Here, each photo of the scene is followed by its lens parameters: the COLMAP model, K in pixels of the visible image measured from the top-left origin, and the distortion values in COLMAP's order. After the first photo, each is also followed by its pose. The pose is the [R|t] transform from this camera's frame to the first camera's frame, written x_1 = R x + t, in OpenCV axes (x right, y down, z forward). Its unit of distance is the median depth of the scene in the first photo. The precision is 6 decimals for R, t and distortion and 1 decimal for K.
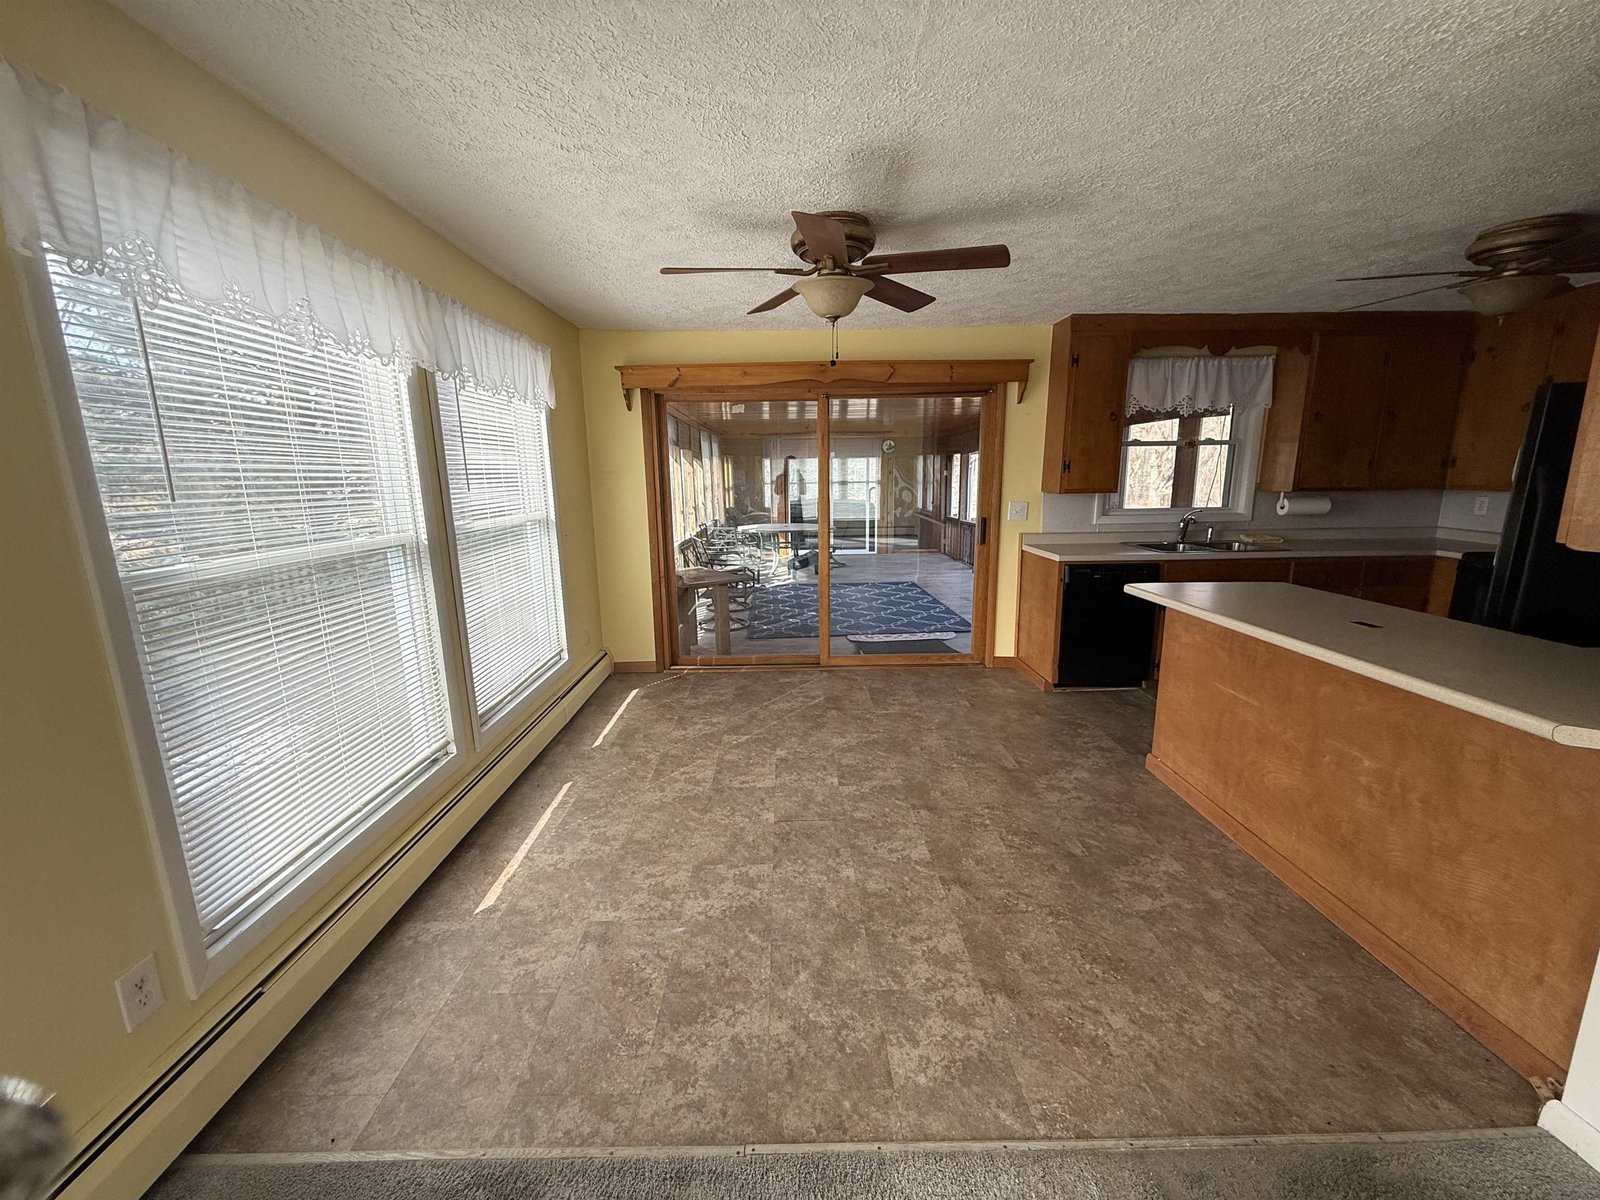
lens RADIAL K [[641.2, 0, 797.6], [0, 641.2, 602.1], [0, 0, 1]] dist [-0.000794, -0.000318]
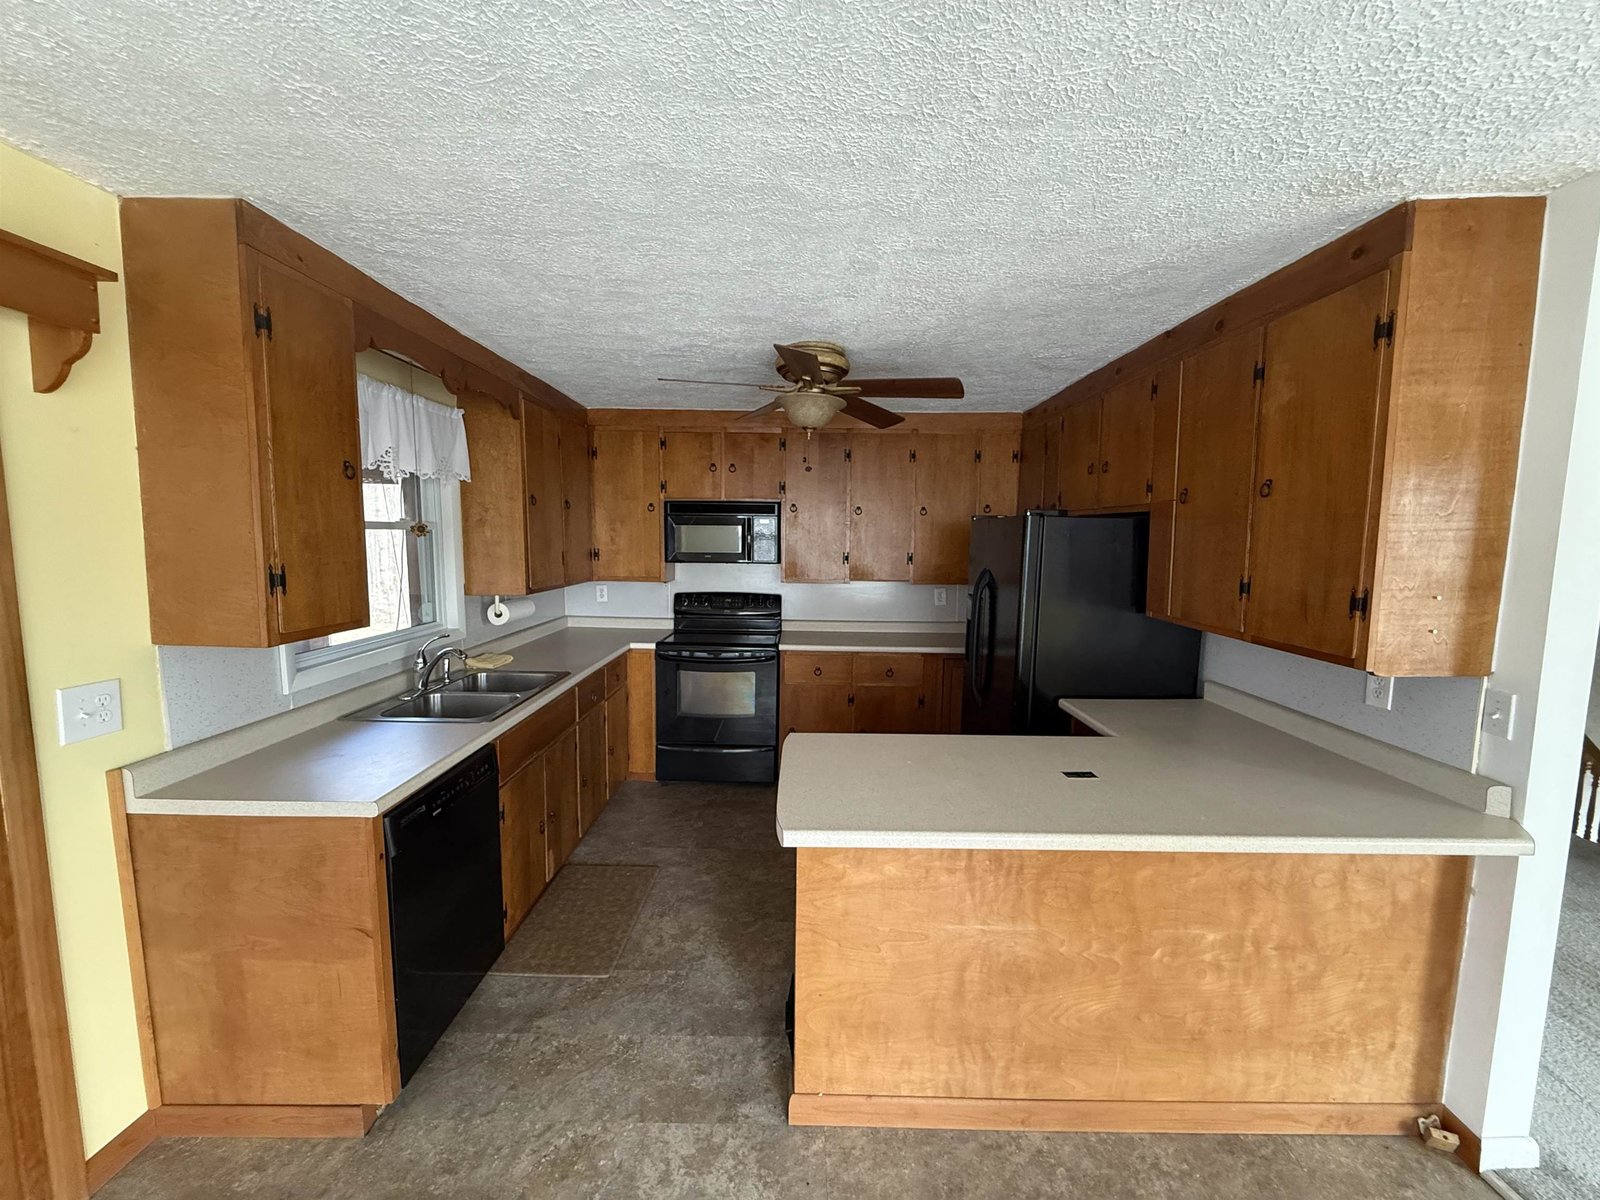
lens RADIAL K [[641.2, 0, 797.6], [0, 641.2, 602.1], [0, 0, 1]] dist [-0.000794, -0.000318]
pose [[0.026695, -0.090204, 0.995565, 0.027914], [0.187425, 0.978711, 0.083651, -0.180870], [-0.981916, 0.184360, 0.043033, 0.705933]]
